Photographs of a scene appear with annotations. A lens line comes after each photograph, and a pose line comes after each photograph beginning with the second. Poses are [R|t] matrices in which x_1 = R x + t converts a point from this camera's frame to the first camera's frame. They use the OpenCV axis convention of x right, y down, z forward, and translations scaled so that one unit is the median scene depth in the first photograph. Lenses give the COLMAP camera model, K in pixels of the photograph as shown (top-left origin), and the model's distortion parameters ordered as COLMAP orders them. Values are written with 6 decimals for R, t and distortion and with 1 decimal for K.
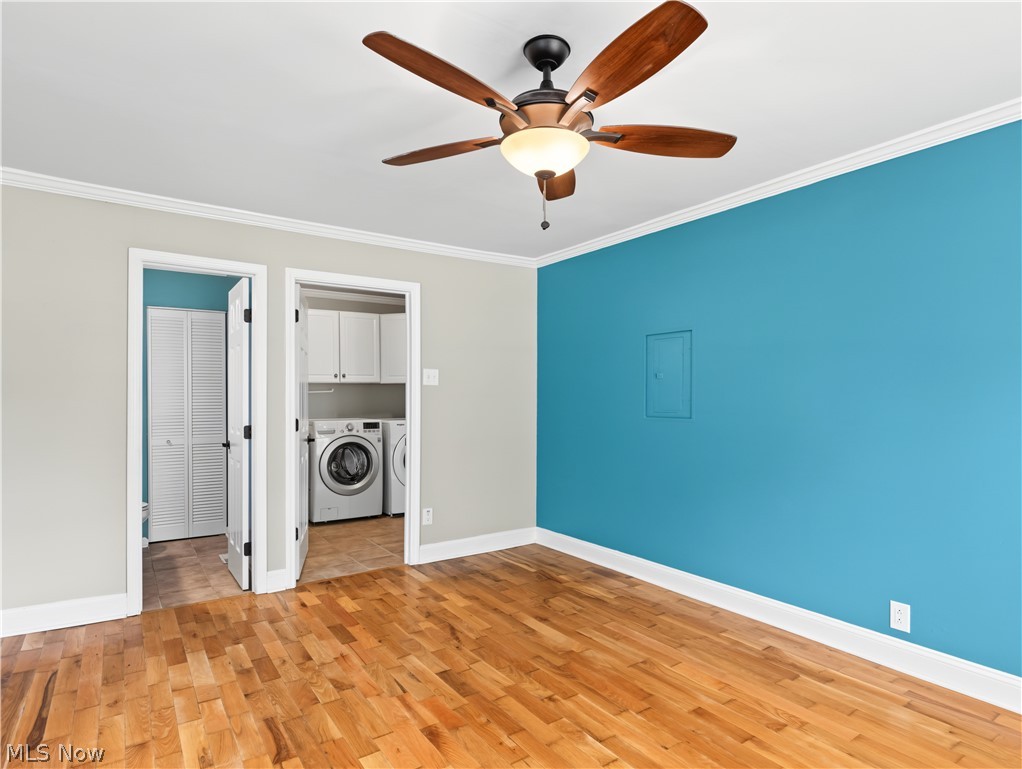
lens RADIAL K [[579.0, 0, 512.7], [0, 579.0, 391.3], [0, 0, 1]] dist [0.002103, -0.000011]
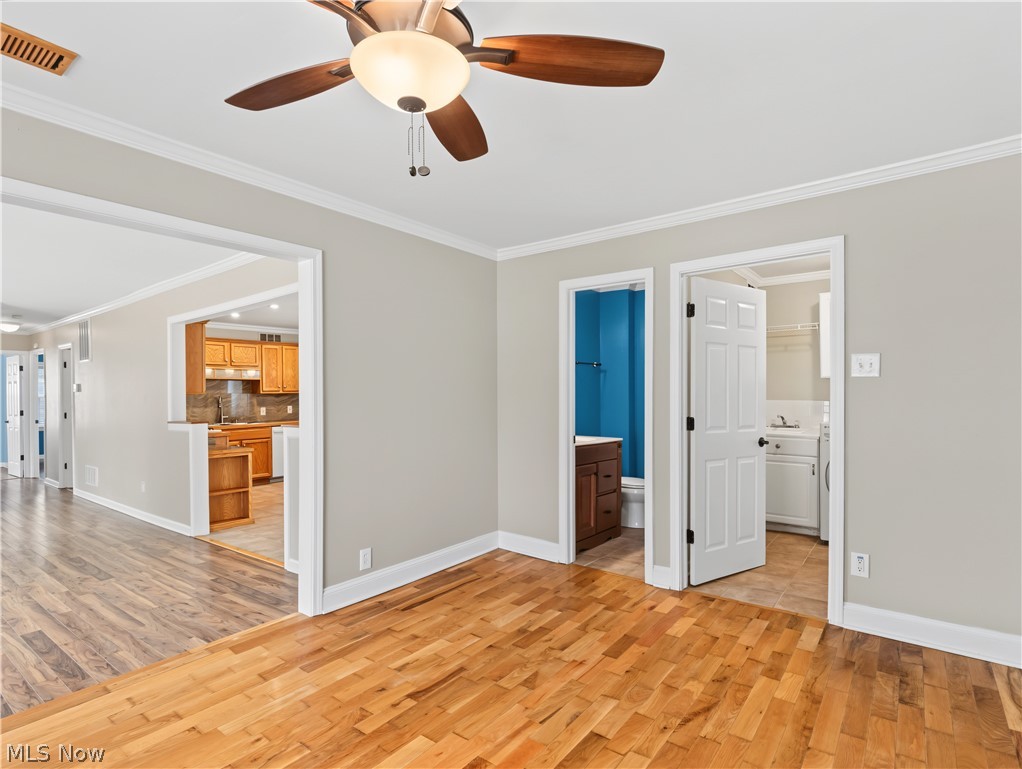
lens RADIAL K [[532.9, 0, 515.8], [0, 532.9, 393.5], [0, 0, 1]] dist [0.006693, -0.000218]
pose [[0.308664, -0.000883, -0.951171, 0.402617], [0.011856, 0.999925, 0.002920, 0.002043], [0.951097, -0.012179, 0.308652, 0.481433]]
